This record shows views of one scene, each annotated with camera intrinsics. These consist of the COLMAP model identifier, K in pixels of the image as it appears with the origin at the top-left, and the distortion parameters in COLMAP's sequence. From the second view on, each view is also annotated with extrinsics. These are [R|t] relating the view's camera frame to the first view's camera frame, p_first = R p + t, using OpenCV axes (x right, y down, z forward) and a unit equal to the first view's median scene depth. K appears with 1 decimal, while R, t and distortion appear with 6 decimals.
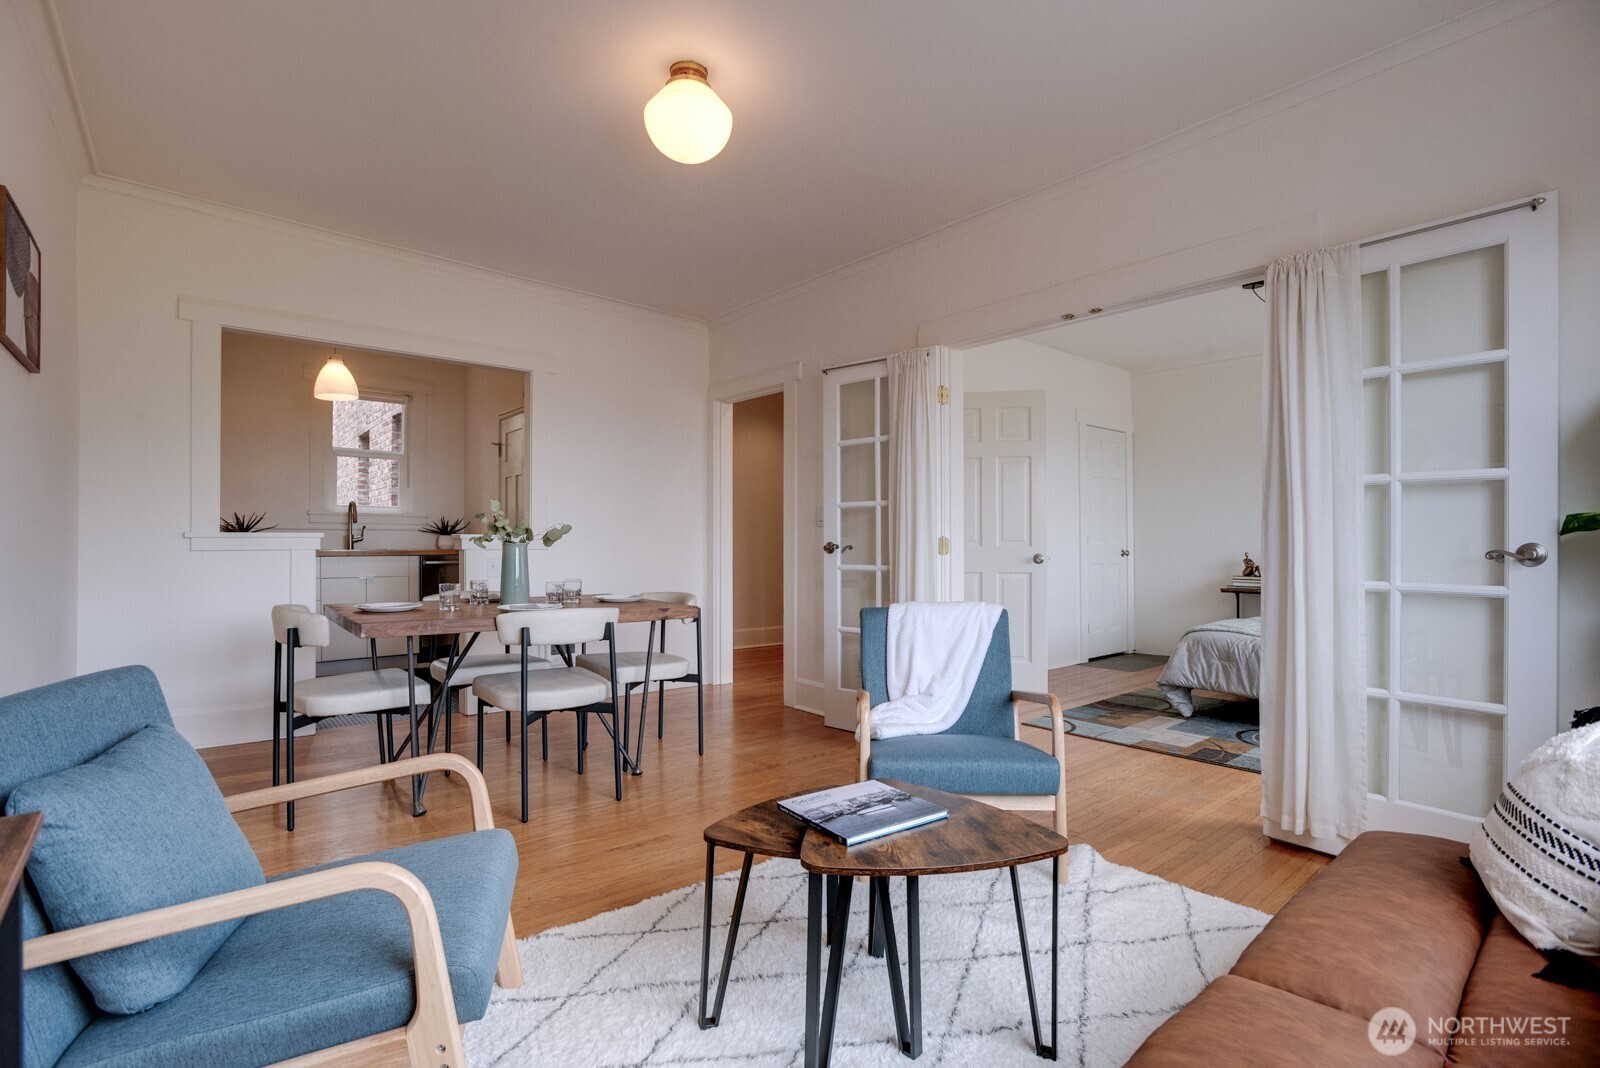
lens RADIAL K [[772.3, 0, 798.8], [0, 772.3, 543.0], [0, 0, 1]] dist [-0.057549, 0.026577]
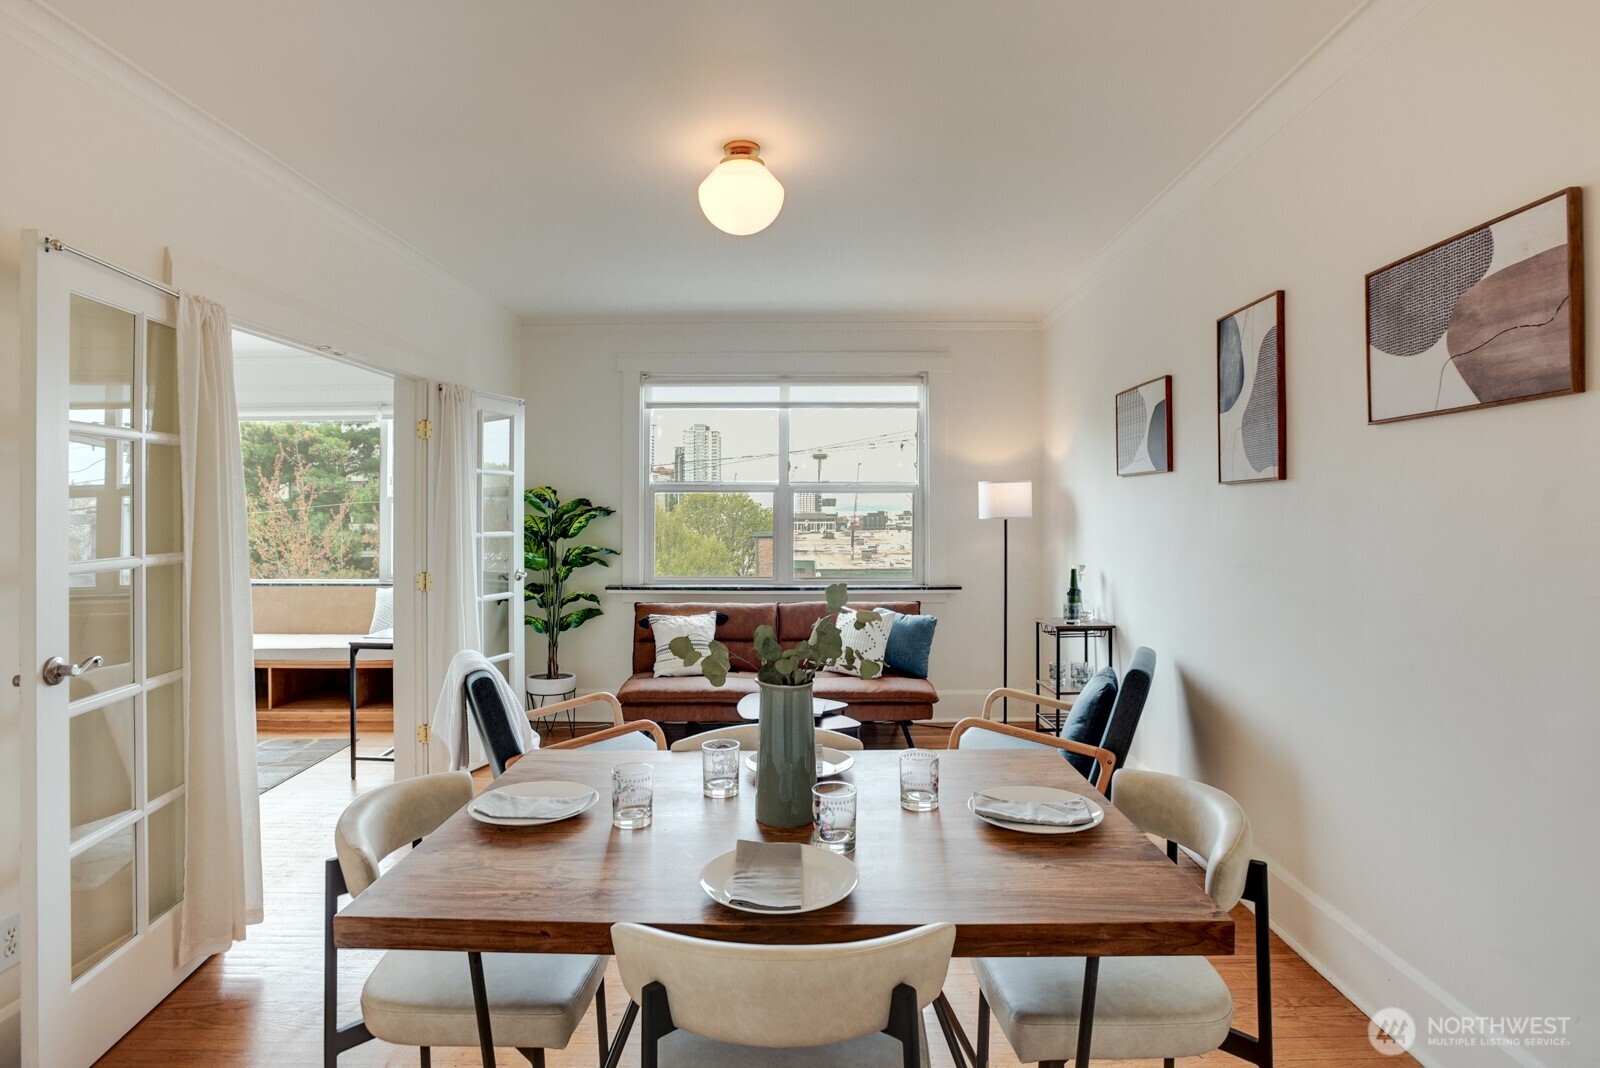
lens RADIAL K [[839.6, 0, 779.7], [0, 839.6, 505.8], [0, 0, 1]] dist [-0.064337, 0.030820]
pose [[-0.755819, 0.007039, 0.654743, -0.544500], [0.007387, 0.999970, -0.002223, -0.078960], [-0.654739, 0.003157, -0.755849, 1.078216]]
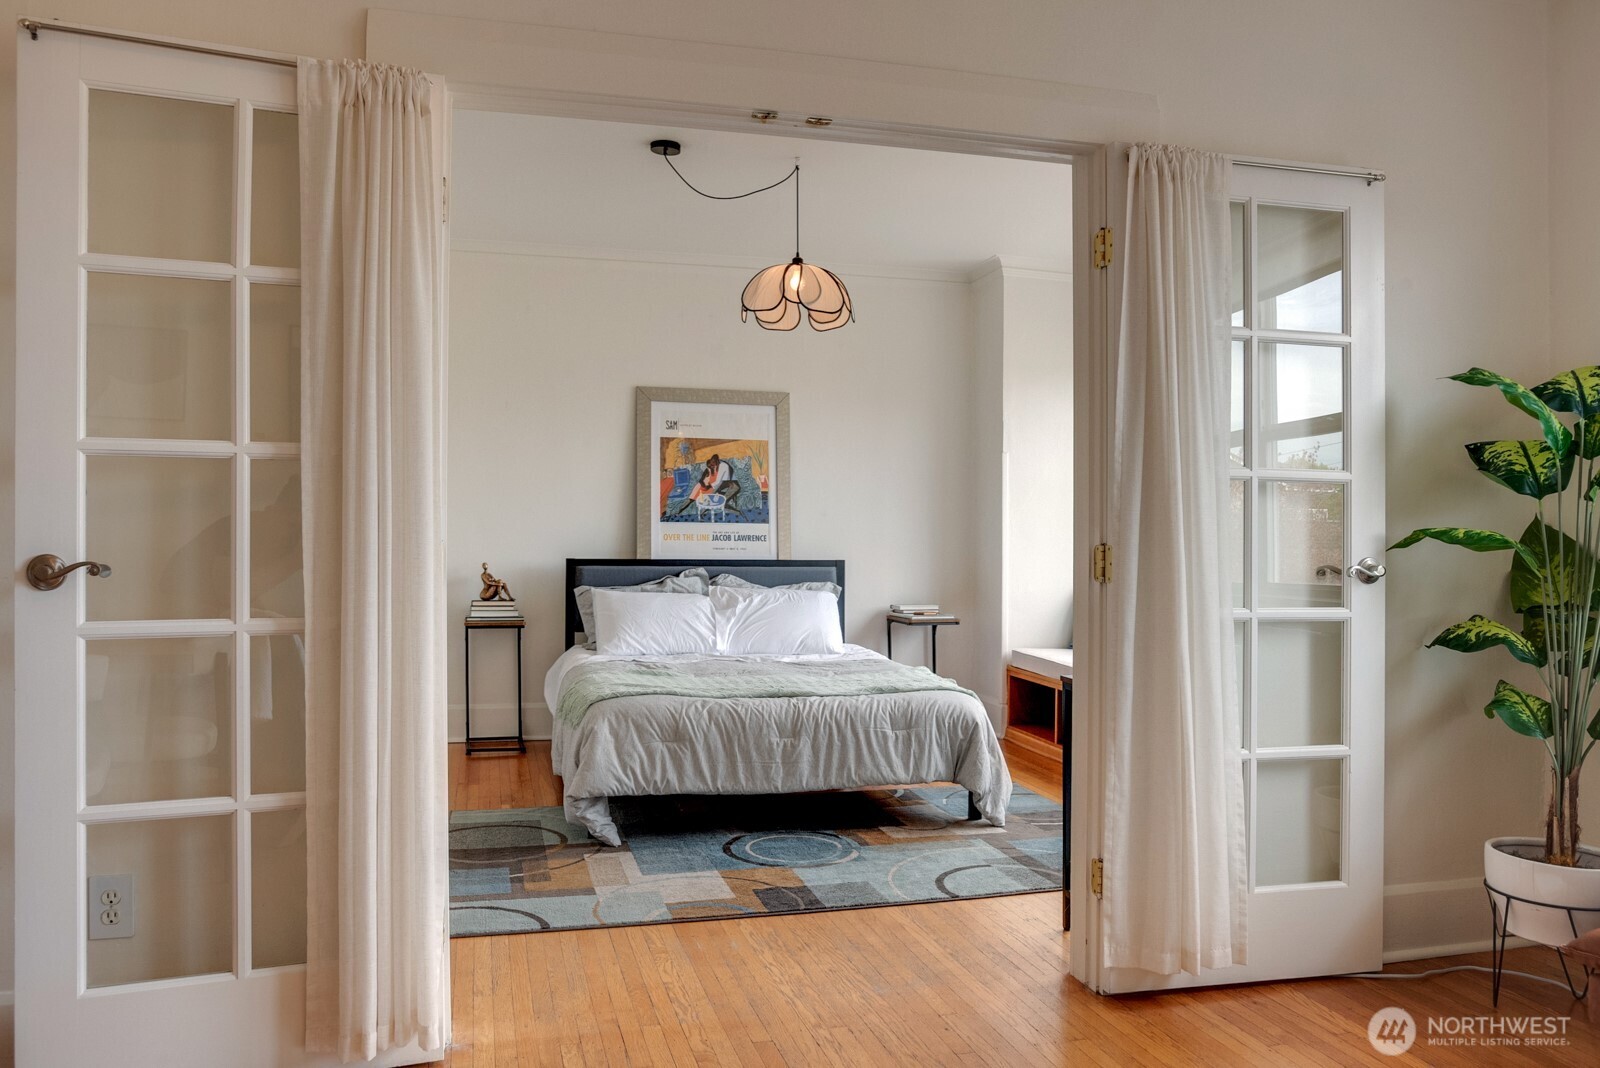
lens RADIAL K [[1194.2, 0, 802.5], [0, 1194.2, 532.6], [0, 0, 1]] dist [-0.052108, 0.113596]
pose [[0.416013, 0.009082, 0.909313, -0.283947], [-0.004798, 0.999958, -0.007793, -0.008713], [-0.909346, -0.001121, 0.416039, 0.504545]]
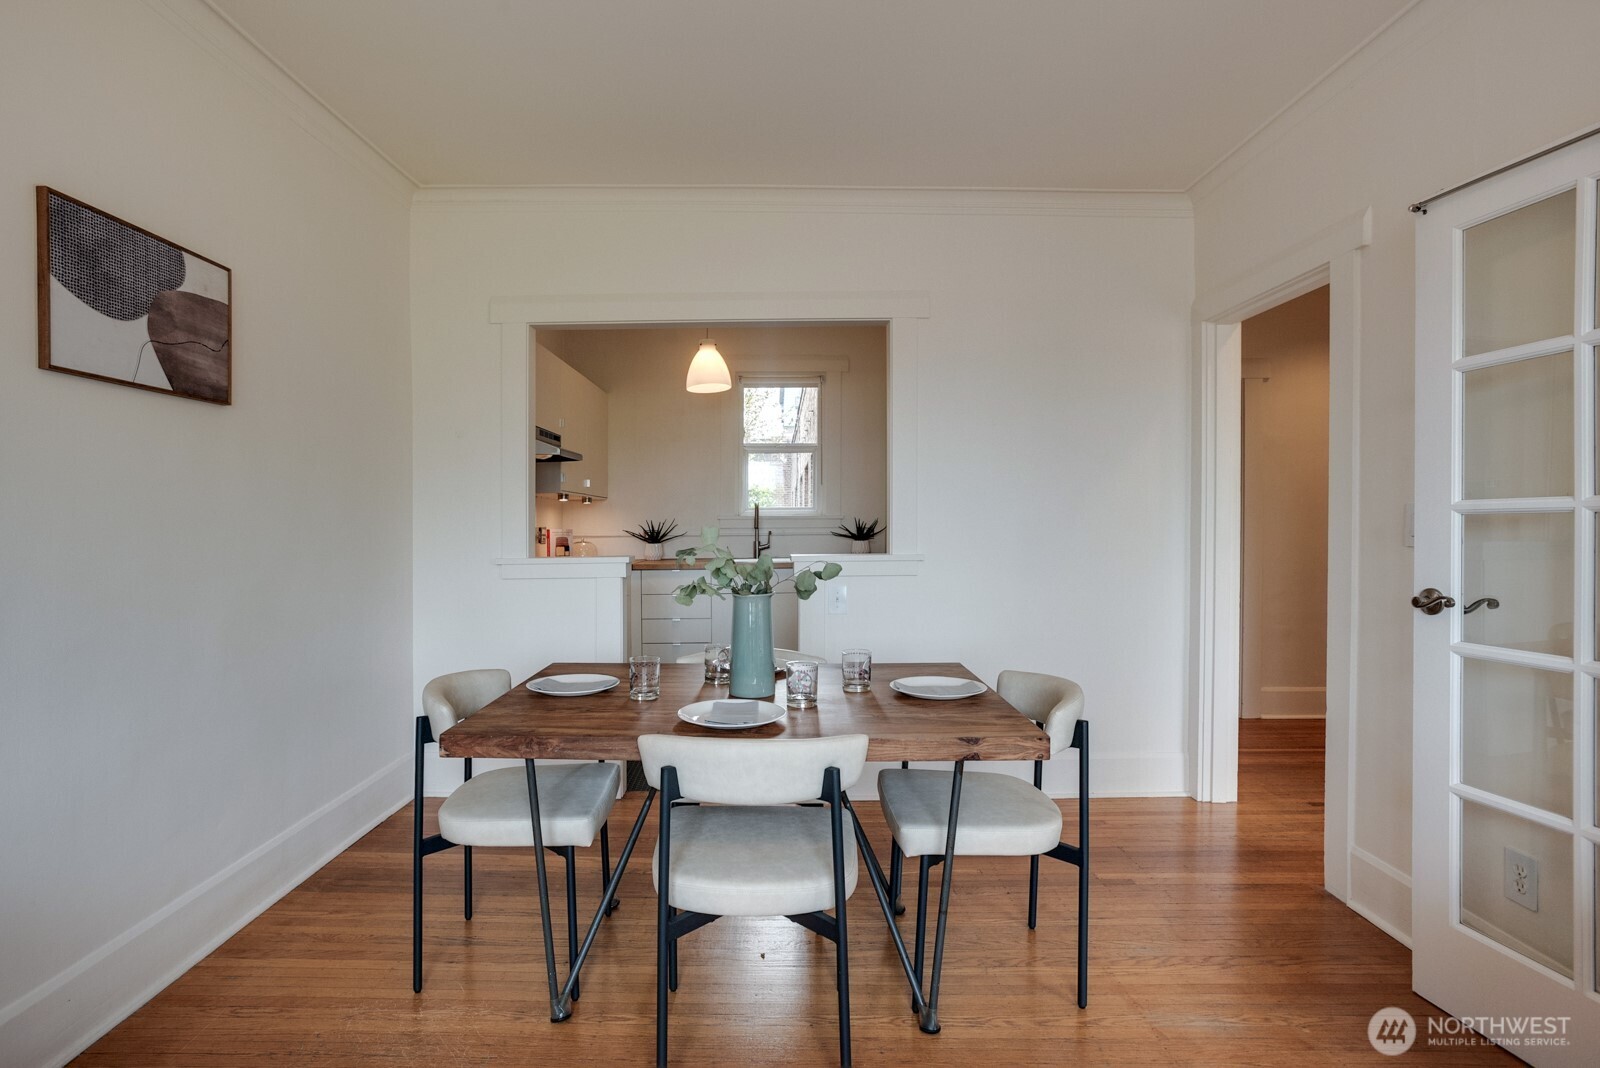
lens RADIAL K [[816.3, 0, 752.2], [0, 816.3, 542.8], [0, 0, 1]] dist [-0.062721, 0.040939]
pose [[0.750380, 0.006476, -0.660975, 0.050711], [0.010867, 0.999696, 0.022131, -0.042623], [0.660917, -0.023790, 0.750082, 0.393316]]
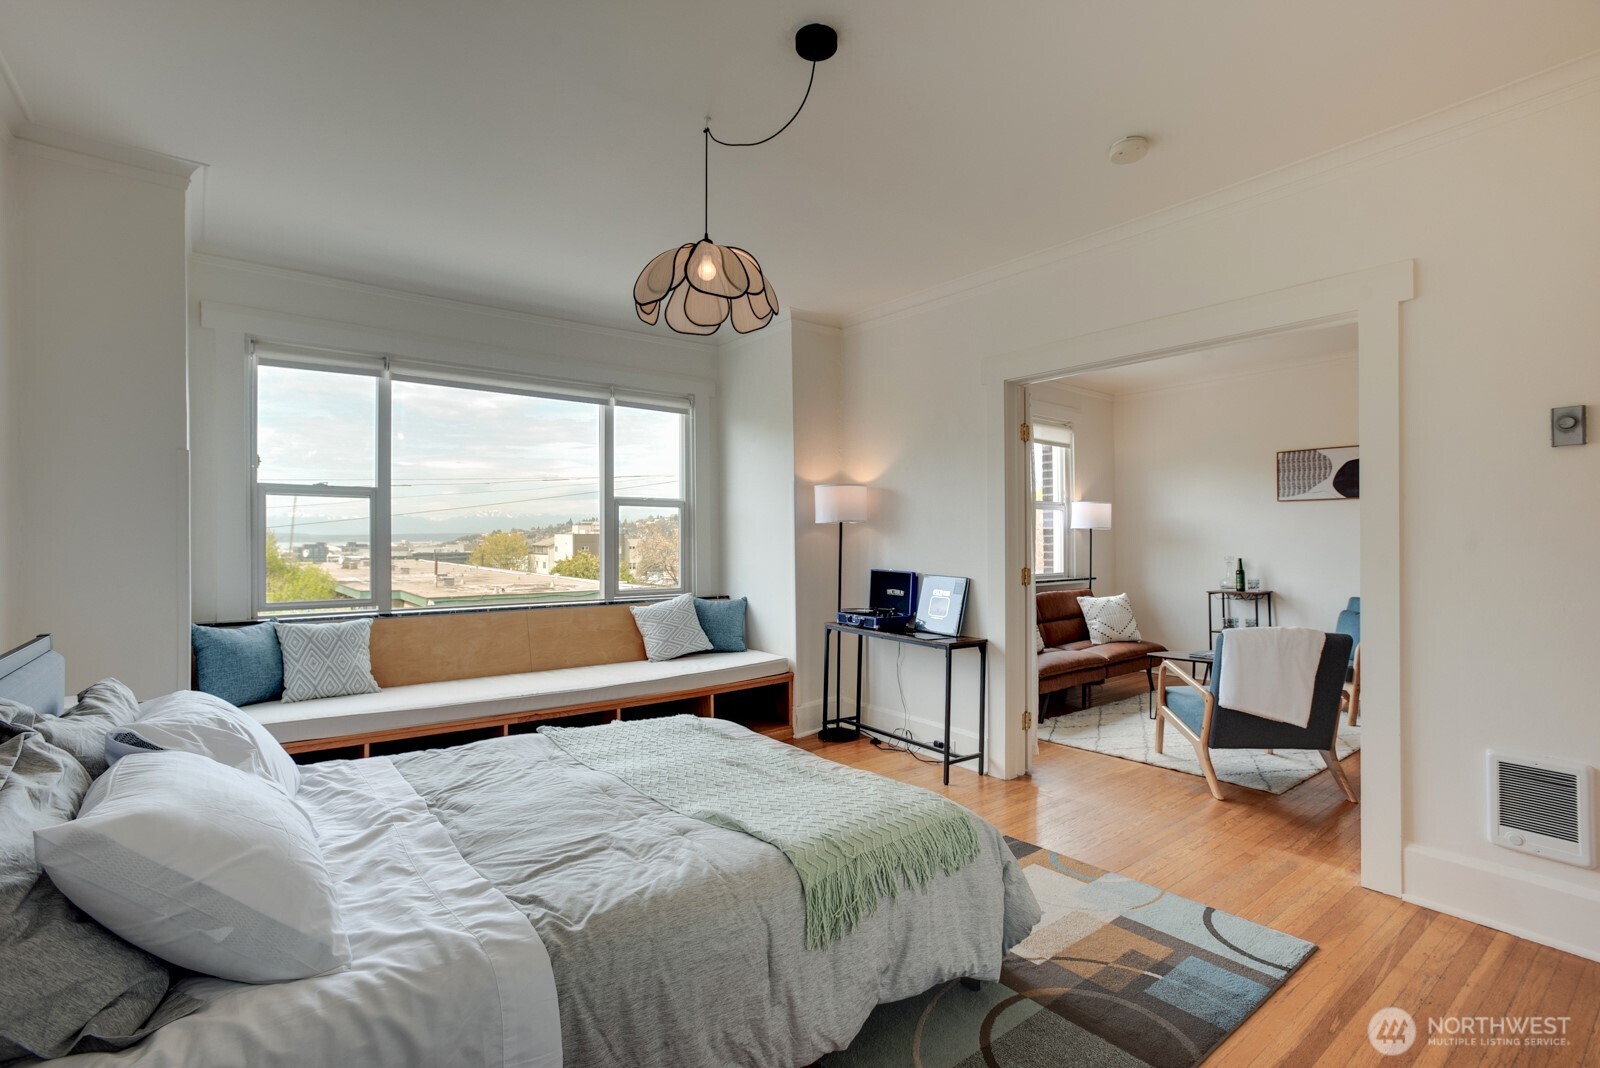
lens RADIAL K [[756.4, 0, 799.9], [0, 756.4, 534.9], [0, 0, 1]] dist [-0.035623, 0.015218]
pose [[-0.999792, 0.001718, 0.020320, 0.642585], [0.001649, 0.999993, -0.003412, -0.044840], [-0.020326, -0.003378, -0.999788, 1.545870]]
